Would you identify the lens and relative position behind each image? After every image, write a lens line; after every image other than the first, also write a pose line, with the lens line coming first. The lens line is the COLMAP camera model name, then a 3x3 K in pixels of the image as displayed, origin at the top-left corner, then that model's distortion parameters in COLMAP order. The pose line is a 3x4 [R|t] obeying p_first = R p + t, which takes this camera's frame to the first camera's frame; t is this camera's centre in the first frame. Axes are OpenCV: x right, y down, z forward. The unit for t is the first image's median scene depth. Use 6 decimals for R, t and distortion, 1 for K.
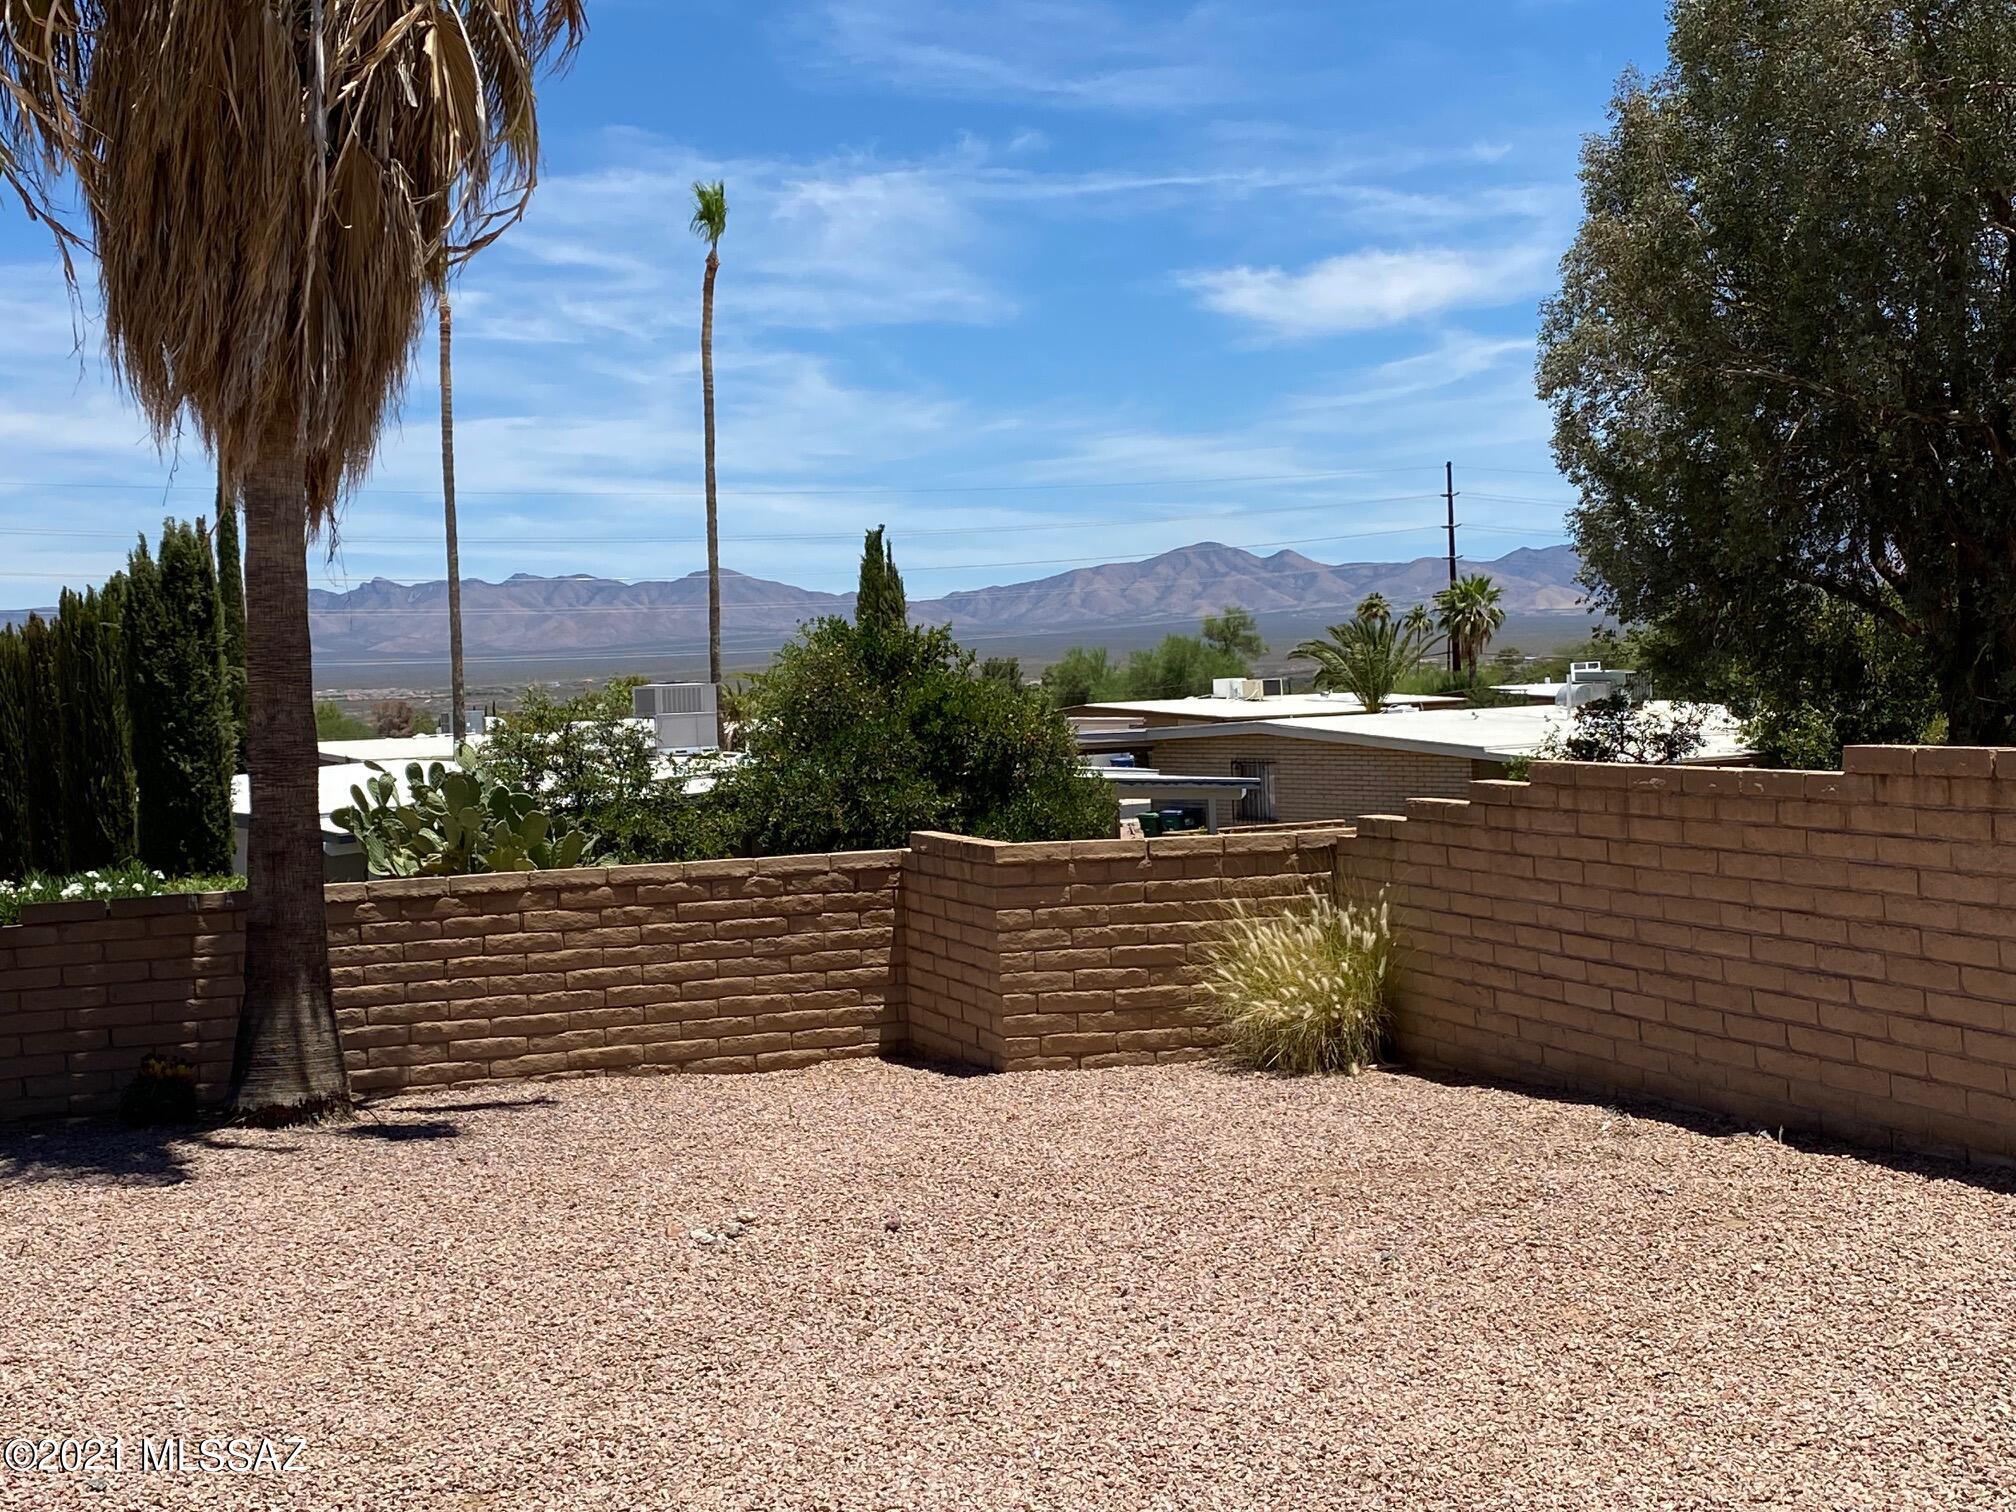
lens RADIAL K [[2598.3, 0, 1001.1], [0, 2598.3, 740.4], [0, 0, 1]] dist [0.090198, 0.000000]
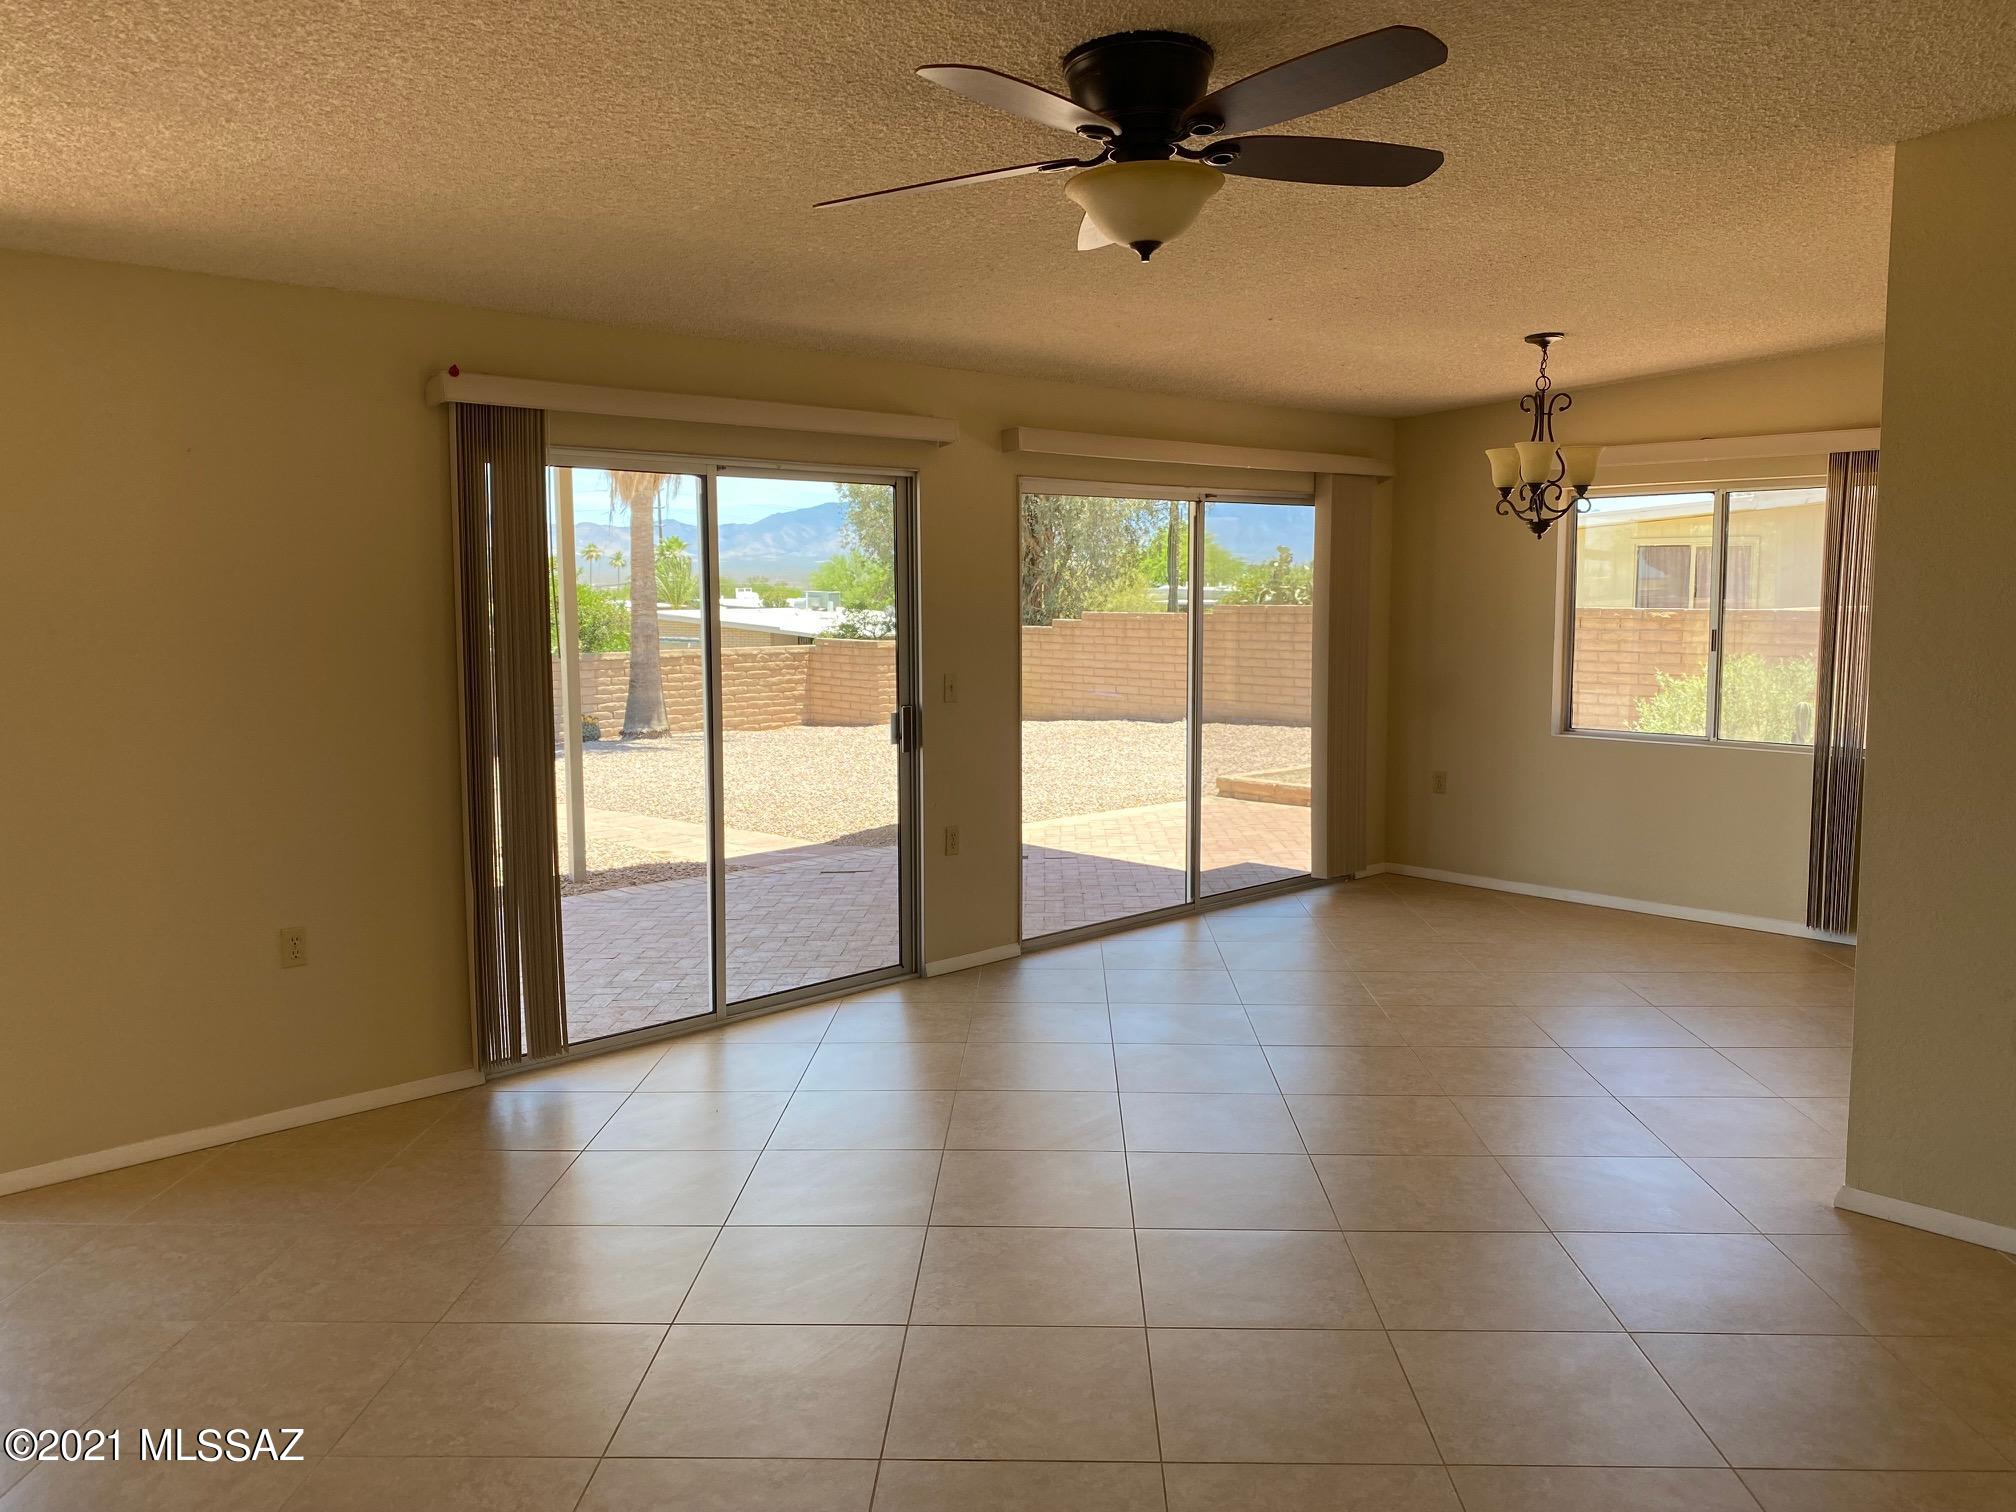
lens RADIAL K [[1512.1, 0, 1017.5], [0, 1512.1, 749.9], [0, 0, 1]] dist [0.025203, -0.051517]
pose [[0.905790, -0.015077, 0.423458, -0.530560], [-0.016956, 0.997276, 0.071778, 0.037667], [-0.423387, -0.072196, 0.903068, -0.482142]]
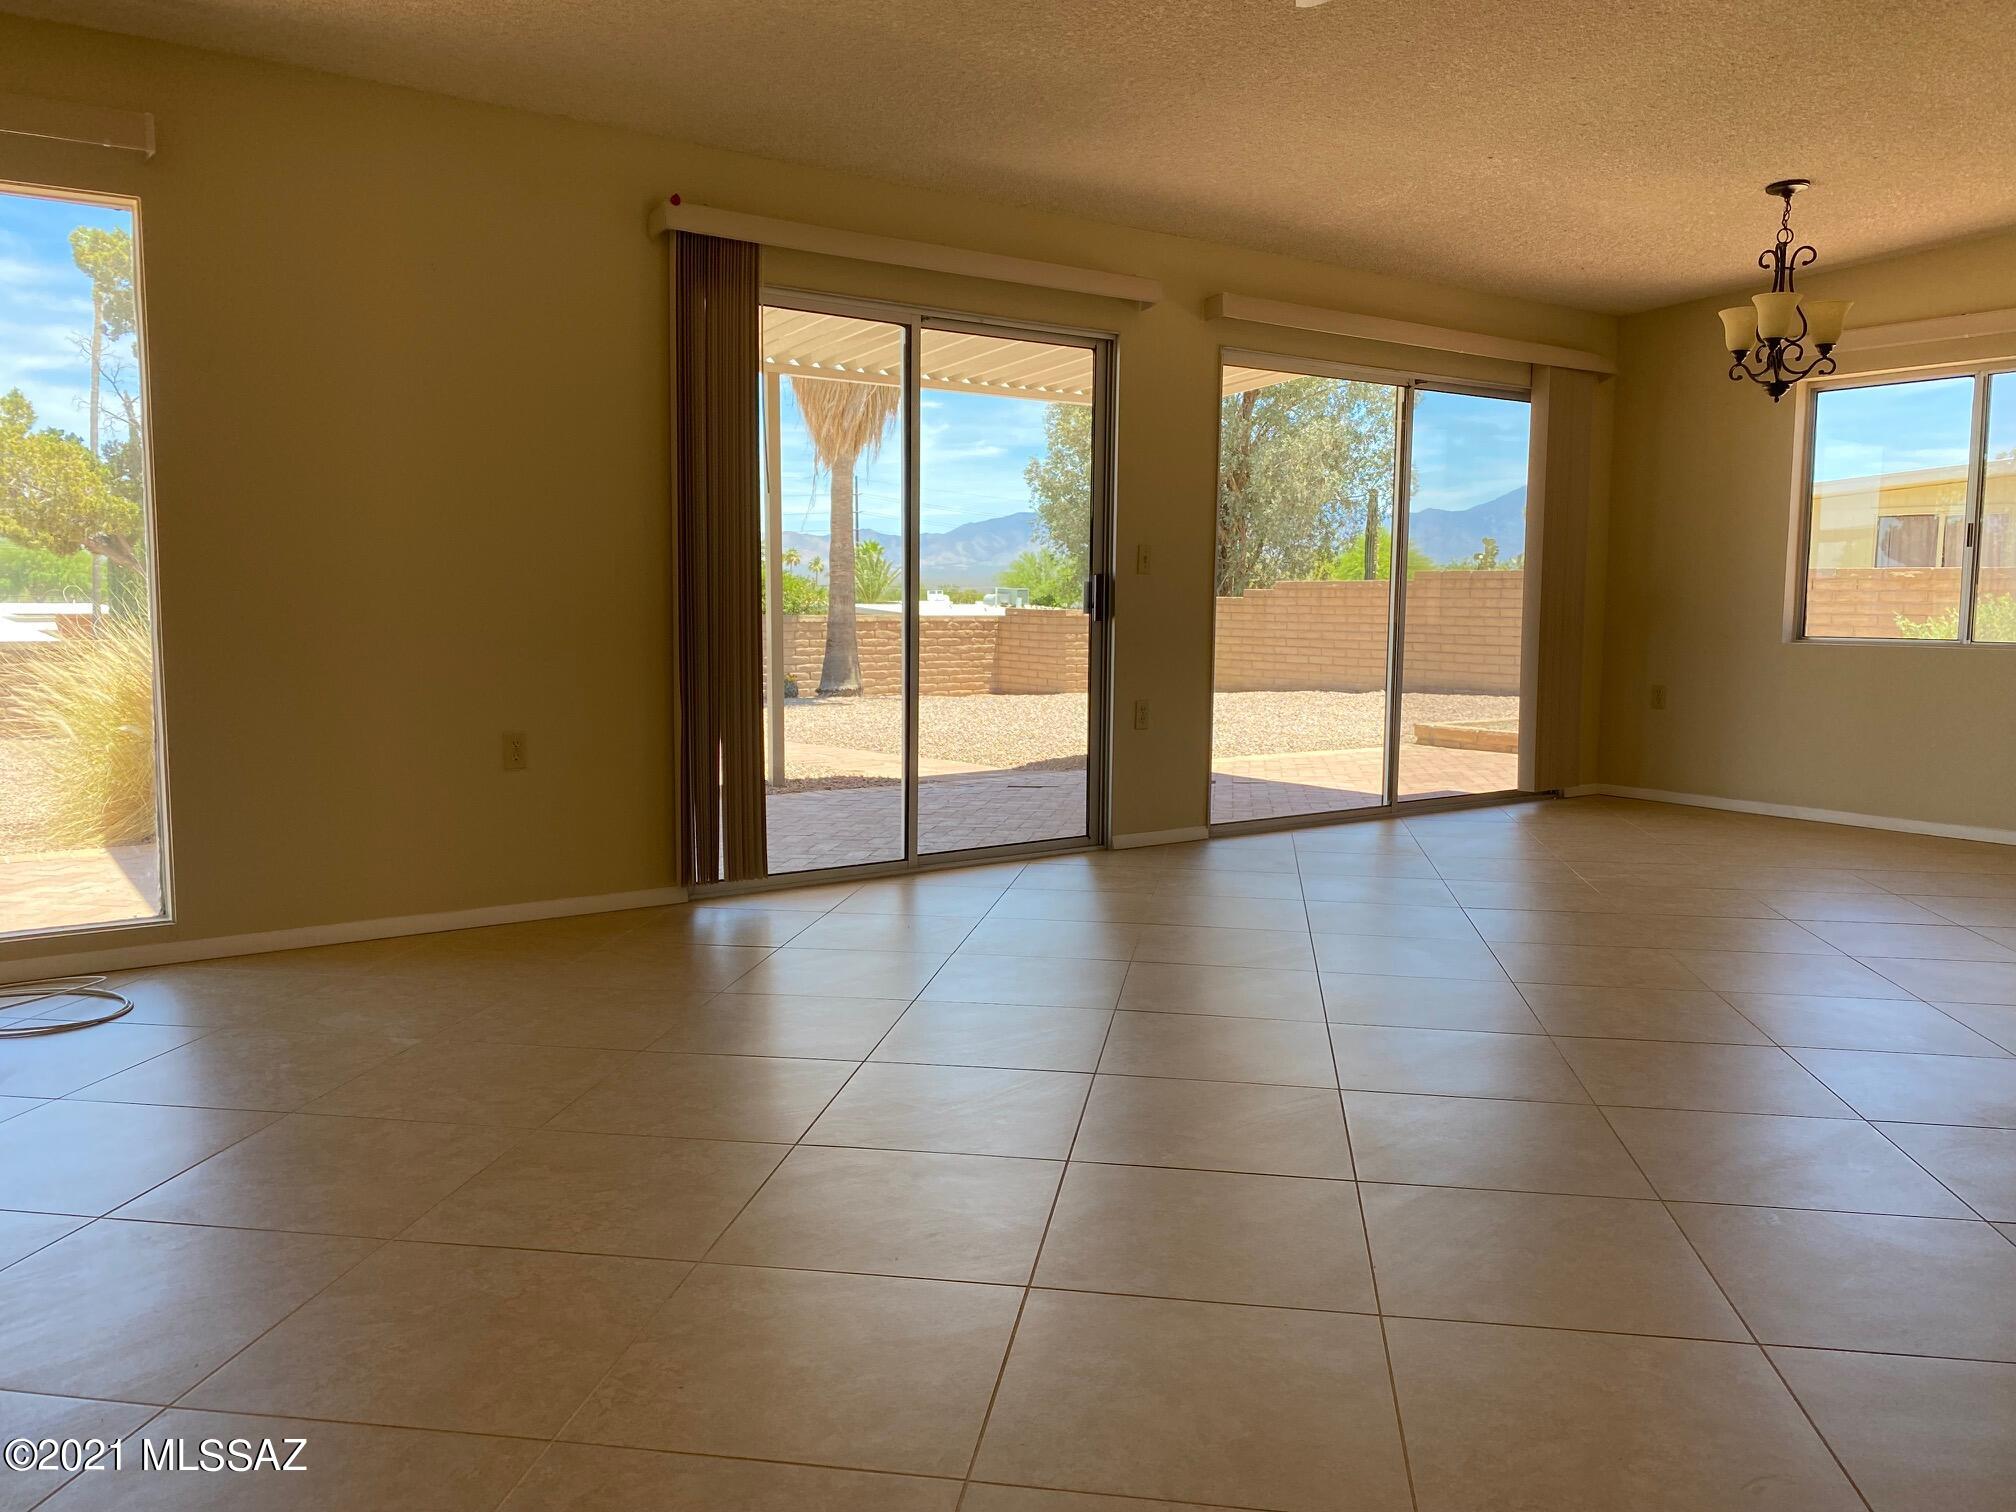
lens RADIAL K [[1512.1, 0, 1000.6], [0, 1512.1, 760.3], [0, 0, 1]] dist [0.025203, -0.051517]
pose [[0.953970, 0.007651, 0.299806, -0.532315], [-0.031678, 0.996653, 0.075365, 0.079813], [-0.298226, -0.081393, 0.951019, -0.483410]]
